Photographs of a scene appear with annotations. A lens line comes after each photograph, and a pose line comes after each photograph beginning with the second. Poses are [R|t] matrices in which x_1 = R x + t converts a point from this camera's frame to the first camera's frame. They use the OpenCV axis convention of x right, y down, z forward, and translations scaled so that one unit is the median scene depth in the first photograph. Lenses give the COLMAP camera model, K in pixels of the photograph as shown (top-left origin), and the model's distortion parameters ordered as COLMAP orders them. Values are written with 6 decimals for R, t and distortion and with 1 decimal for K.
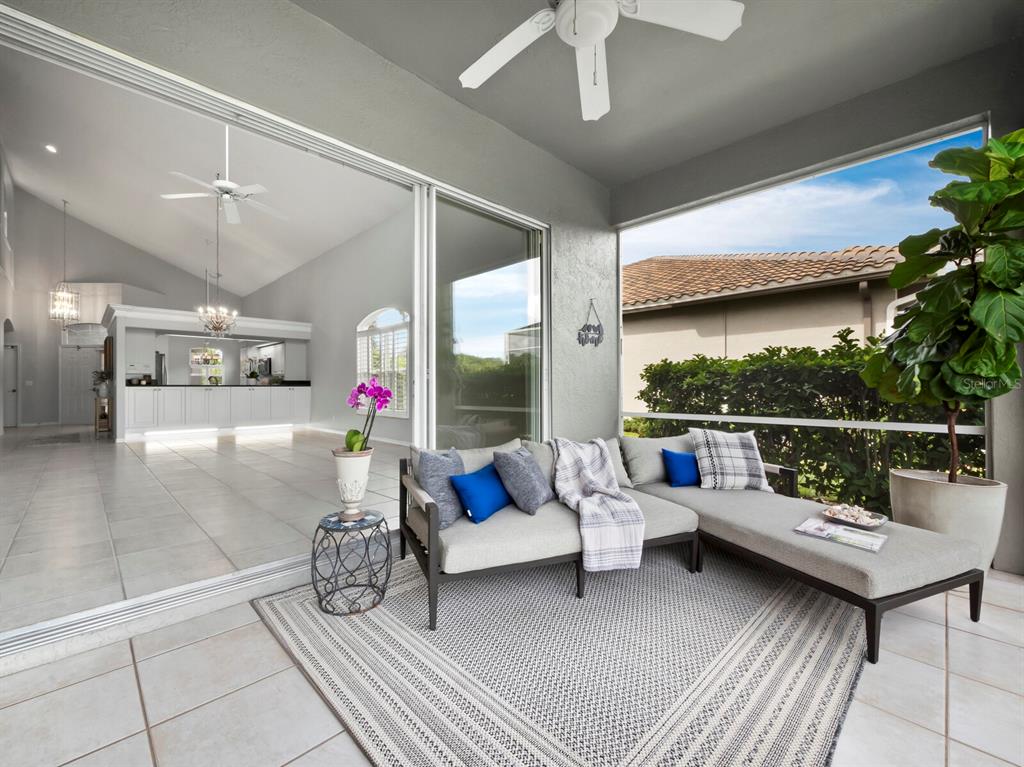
lens RADIAL K [[438.1, 0, 513.1], [0, 438.1, 387.7], [0, 0, 1]] dist [0.003588, 0.000548]
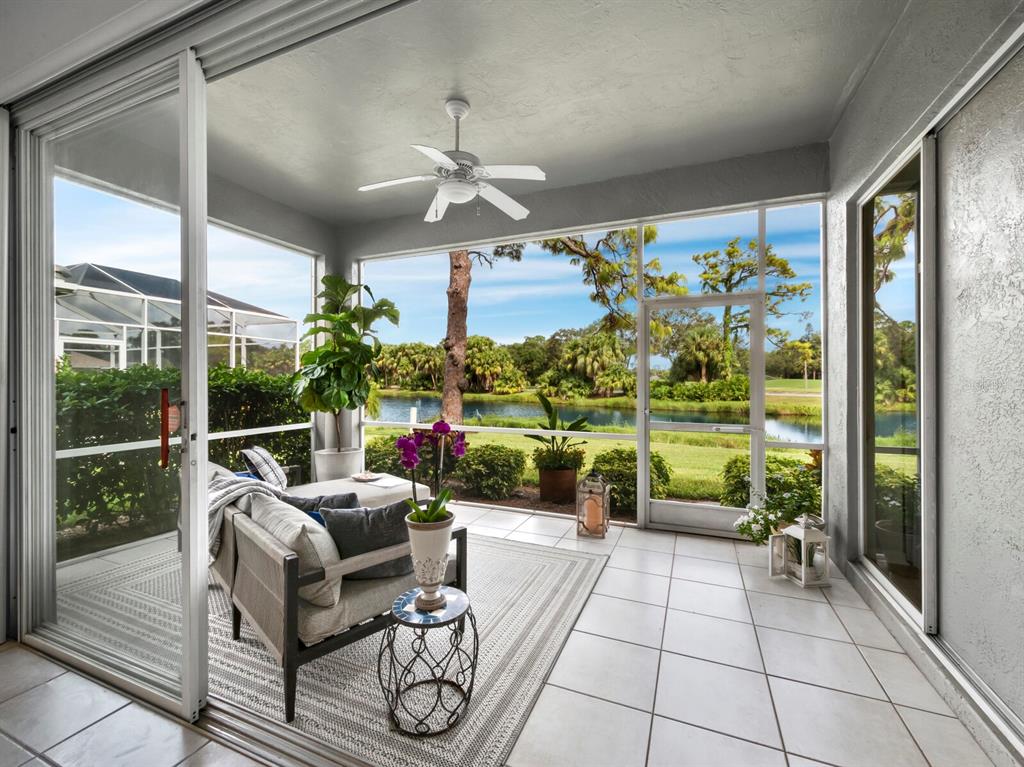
lens RADIAL K [[438.1, 0, 514.6], [0, 438.1, 379.6], [0, 0, 1]] dist [0.003588, 0.000548]
pose [[-0.386247, 0.002600, 0.922392, -0.646104], [0.002308, 0.999996, -0.001852, -0.058838], [-0.922393, 0.001414, -0.386251, 0.645925]]
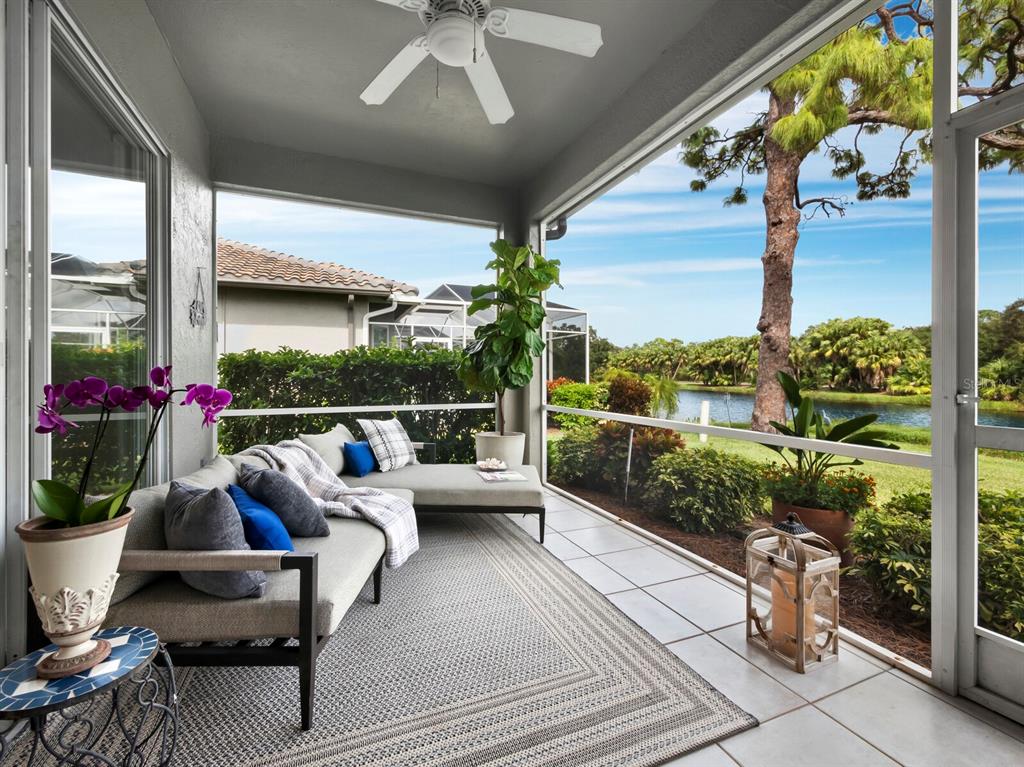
lens RADIAL K [[438.1, 0, 510.4], [0, 438.1, 378.3], [0, 0, 1]] dist [0.003588, 0.000548]
pose [[0.369380, -0.000815, 0.929278, -0.356711], [0.000951, 0.999999, 0.000499, -0.006830], [-0.929278, 0.000699, 0.369381, 0.214534]]
